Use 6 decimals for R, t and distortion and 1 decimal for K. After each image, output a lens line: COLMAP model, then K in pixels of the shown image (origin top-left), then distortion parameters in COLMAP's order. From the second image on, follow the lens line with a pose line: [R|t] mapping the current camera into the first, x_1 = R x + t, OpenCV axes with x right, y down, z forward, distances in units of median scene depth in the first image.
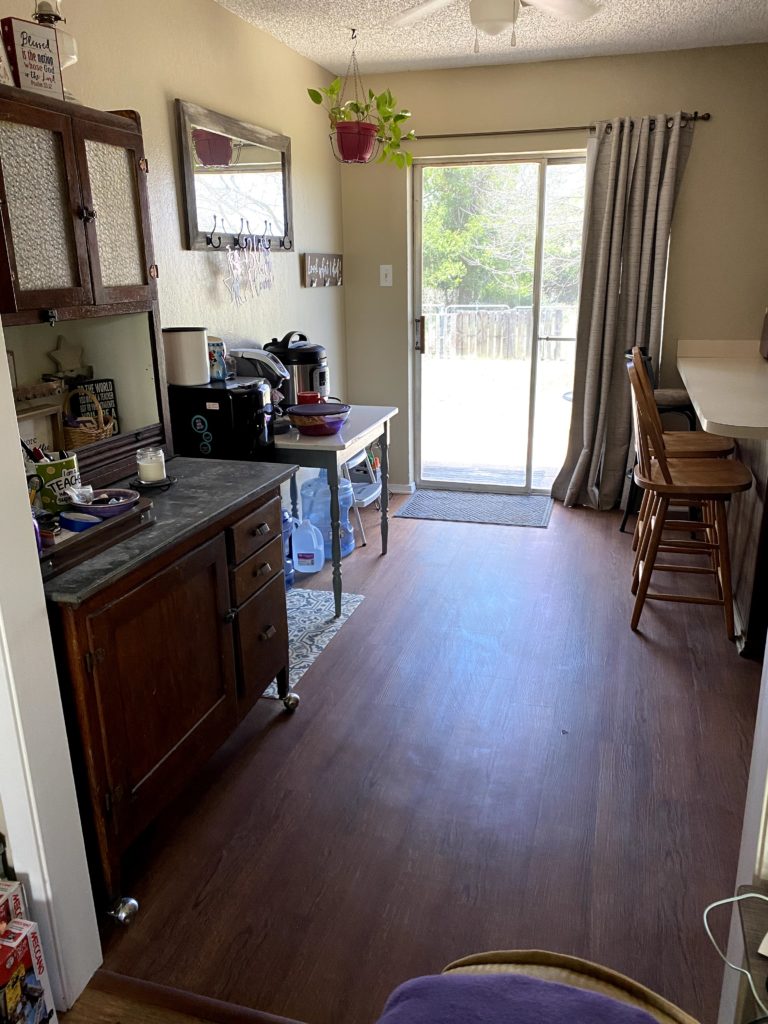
lens RADIAL K [[777.8, 0, 384.0], [0, 777.8, 512.0], [0, 0, 1]] dist [0.060422, -0.101600]
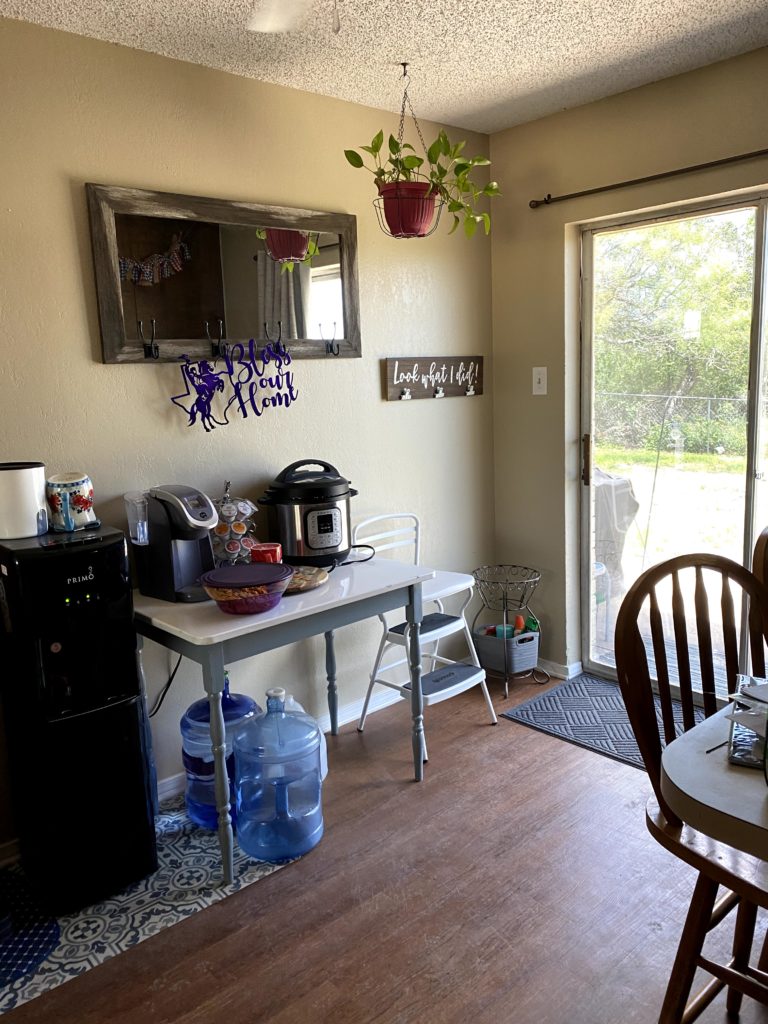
lens RADIAL K [[777.8, 0, 384.0], [0, 777.8, 512.0], [0, 0, 1]] dist [0.060422, -0.101600]
pose [[0.852586, 0.066951, -0.518280, 0.306723], [-0.127811, 0.988355, -0.082578, -0.115011], [0.506716, 0.136647, 0.851215, 0.359598]]
